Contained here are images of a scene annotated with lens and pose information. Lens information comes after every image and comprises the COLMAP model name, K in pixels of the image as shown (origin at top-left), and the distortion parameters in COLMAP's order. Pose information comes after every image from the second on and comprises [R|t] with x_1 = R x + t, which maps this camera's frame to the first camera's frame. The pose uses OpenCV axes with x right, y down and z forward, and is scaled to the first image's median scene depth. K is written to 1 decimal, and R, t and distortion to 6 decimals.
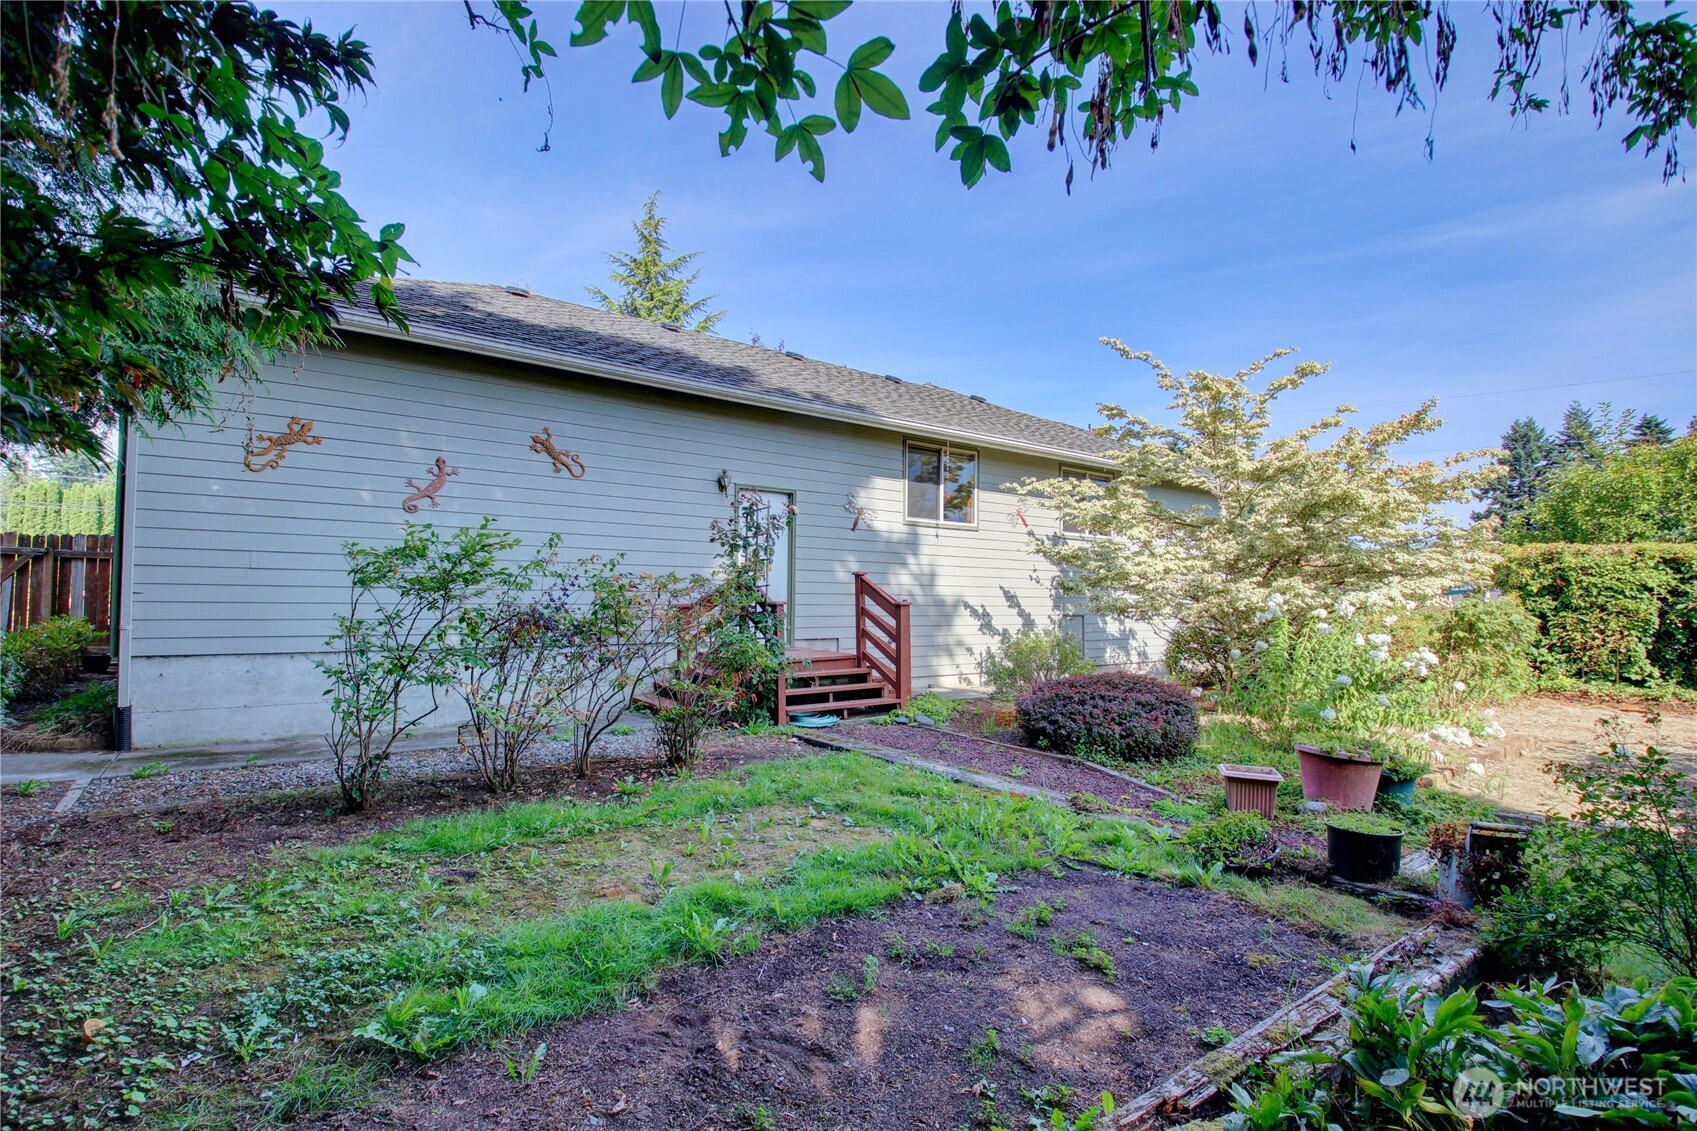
lens RADIAL K [[784.8, 0, 840.3], [0, 784.8, 576.7], [0, 0, 1]] dist [0.016831, -0.028597]
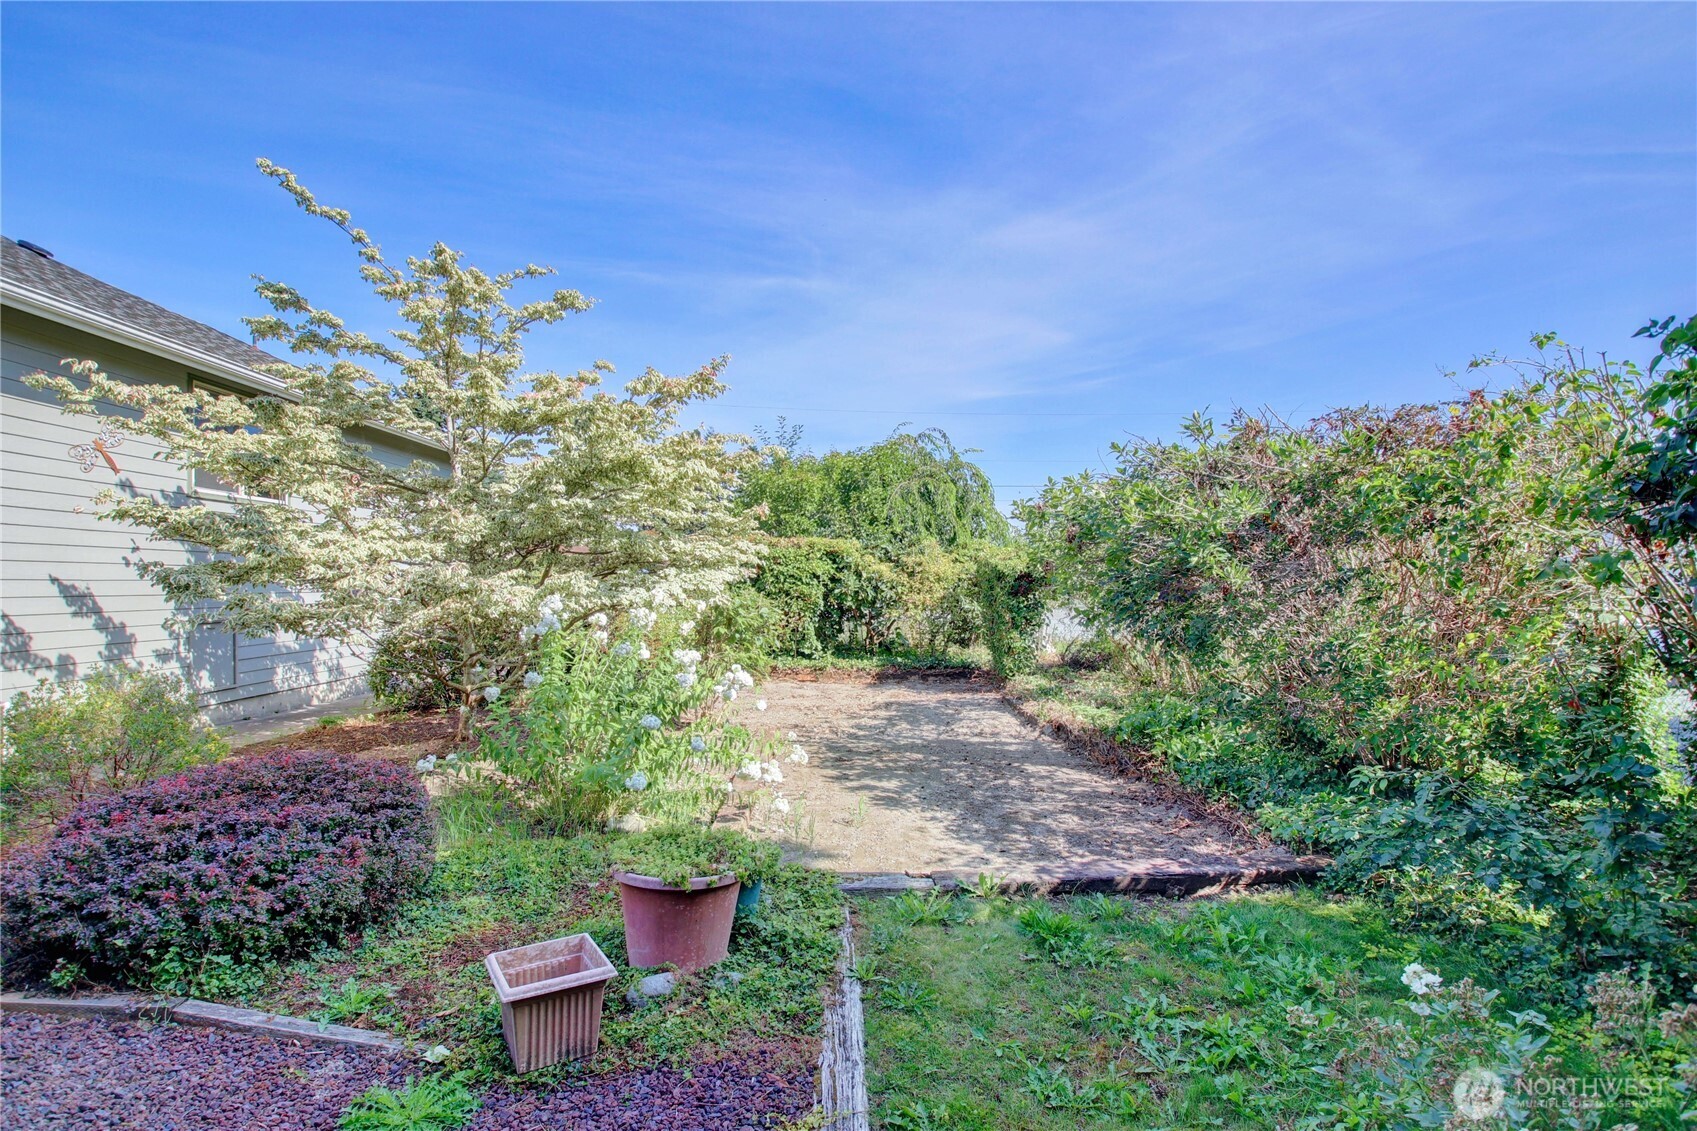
lens RADIAL K [[784.8, 0, 840.3], [0, 784.8, 576.7], [0, 0, 1]] dist [0.016831, -0.028597]
pose [[0.596533, -0.006167, 0.802565, 0.133017], [-0.014404, 0.999727, 0.018388, -0.008119], [-0.802459, -0.022529, 0.596281, 0.325819]]
